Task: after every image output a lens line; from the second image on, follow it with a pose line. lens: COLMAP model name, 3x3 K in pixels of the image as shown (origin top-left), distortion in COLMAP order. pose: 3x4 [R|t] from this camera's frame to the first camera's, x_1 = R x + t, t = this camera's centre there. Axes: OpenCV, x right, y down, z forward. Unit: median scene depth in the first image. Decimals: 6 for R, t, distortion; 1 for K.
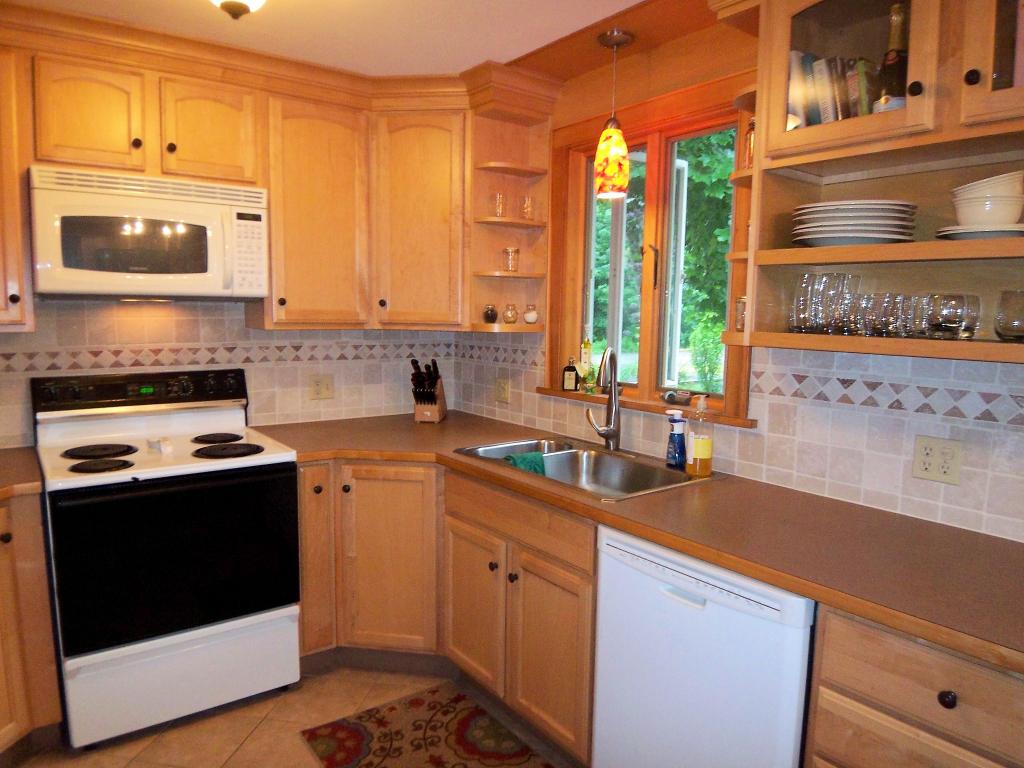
lens RADIAL K [[687.2, 0, 505.0], [0, 687.2, 384.3], [0, 0, 1]] dist [-0.049864, -0.006117]
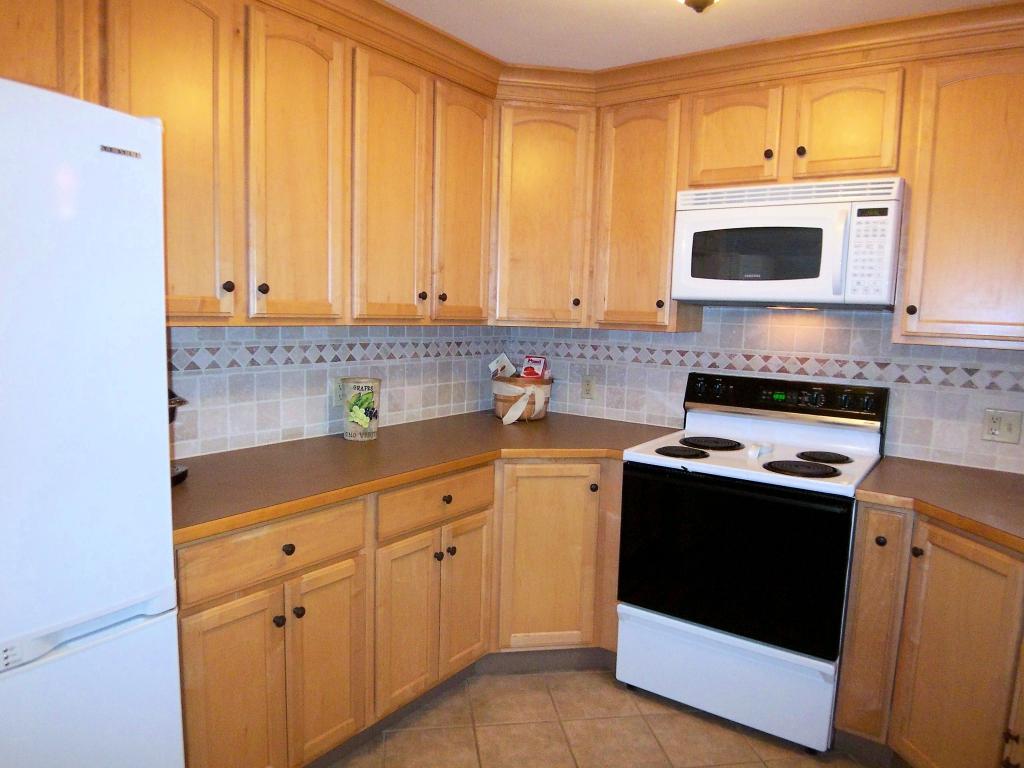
lens RADIAL K [[687.2, 0, 504.2], [0, 687.2, 388.9], [0, 0, 1]] dist [-0.049864, -0.006117]
pose [[0.287229, 0.104903, -0.952100, 0.327963], [-0.125214, 0.989568, 0.071257, -0.024391], [0.949642, 0.098749, 0.297368, 0.314078]]
